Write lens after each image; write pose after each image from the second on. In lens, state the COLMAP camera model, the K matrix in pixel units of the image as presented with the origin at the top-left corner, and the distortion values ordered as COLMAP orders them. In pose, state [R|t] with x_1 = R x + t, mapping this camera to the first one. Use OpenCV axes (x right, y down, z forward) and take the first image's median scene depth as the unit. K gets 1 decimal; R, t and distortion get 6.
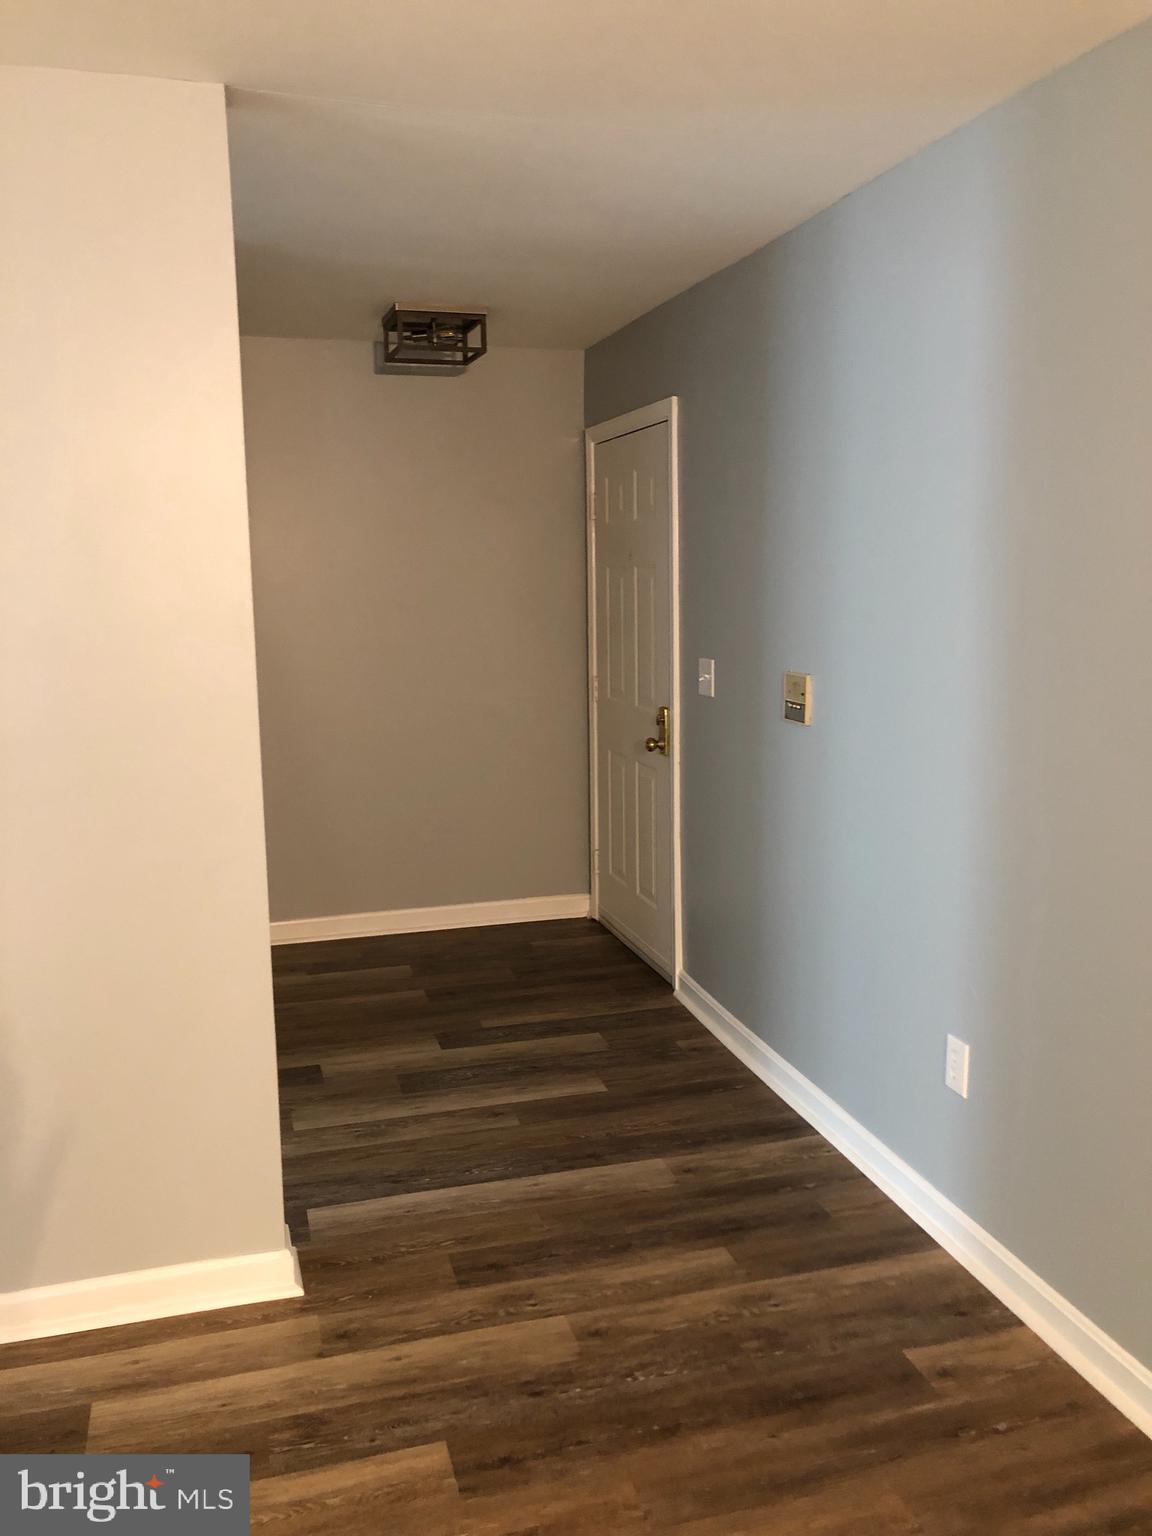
lens RADIAL K [[1273.2, 0, 581.0], [0, 1273.2, 770.8], [0, 0, 1]] dist [0.018861, -0.008565]
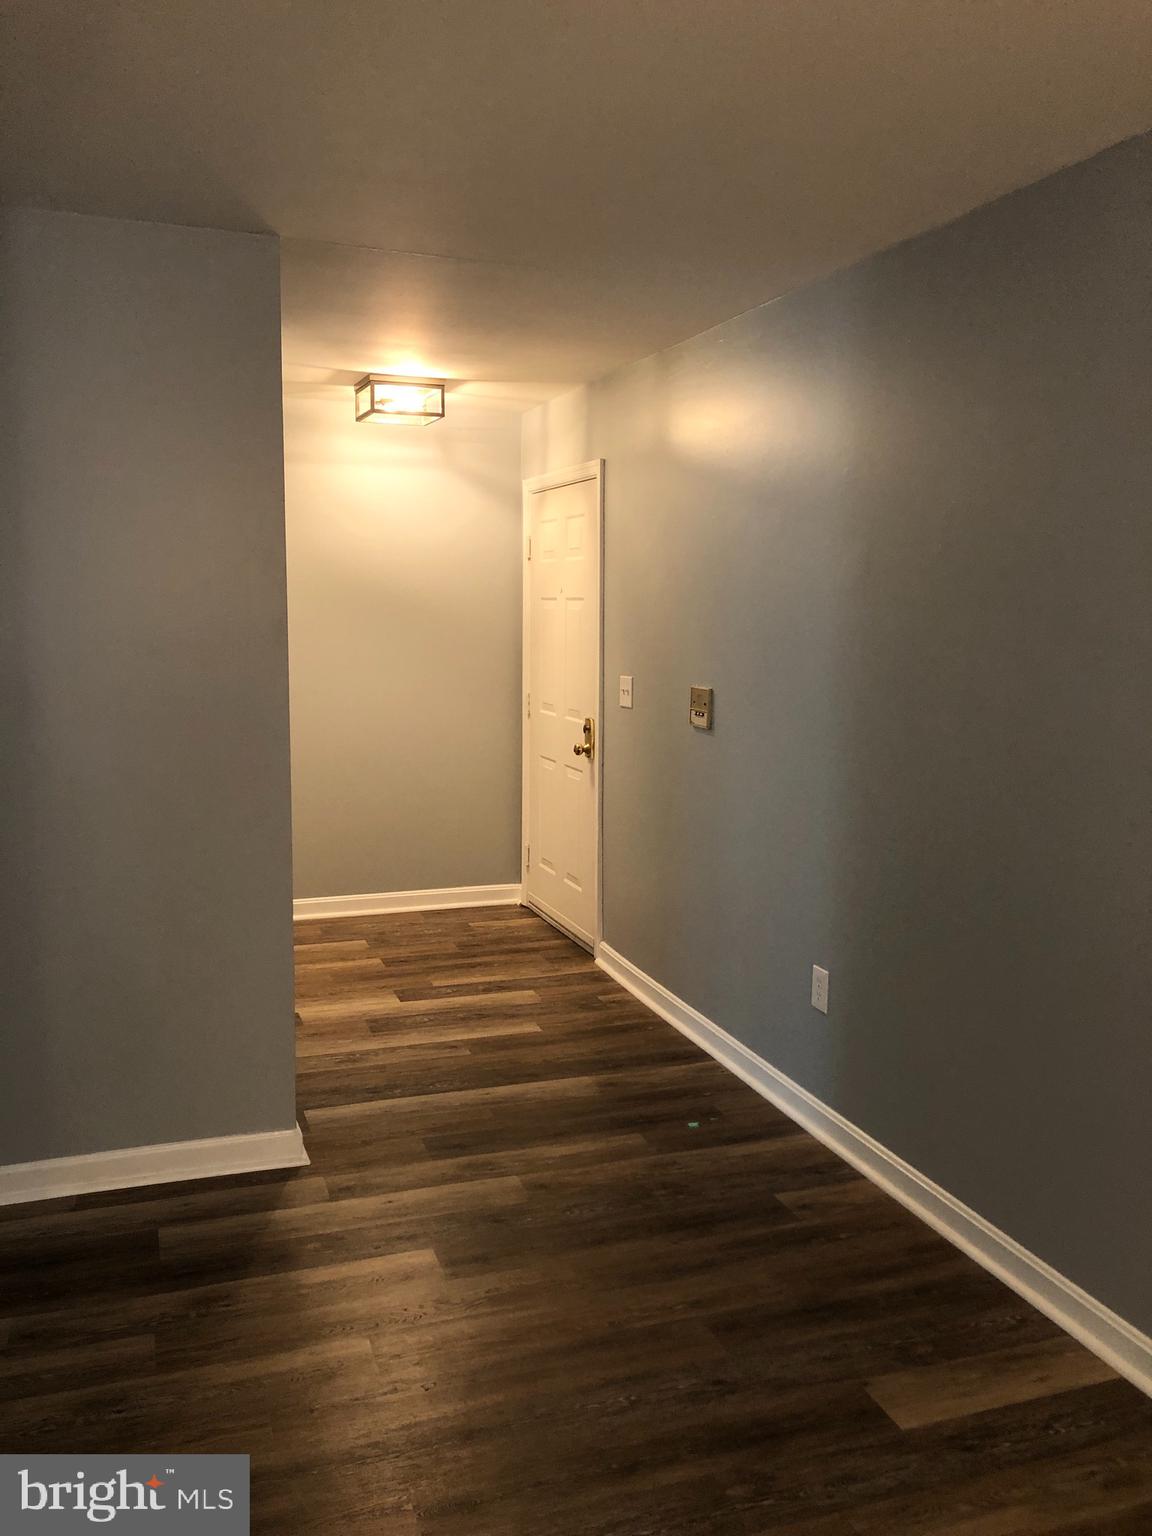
lens RADIAL K [[1273.2, 0, 568.0], [0, 1273.2, 765.5], [0, 0, 1]] dist [0.018861, -0.008565]
pose [[0.998032, 0.014578, 0.060994, -0.040026], [-0.012864, 0.999514, -0.028398, 0.042089], [-0.061378, 0.027557, 0.997734, -0.263491]]
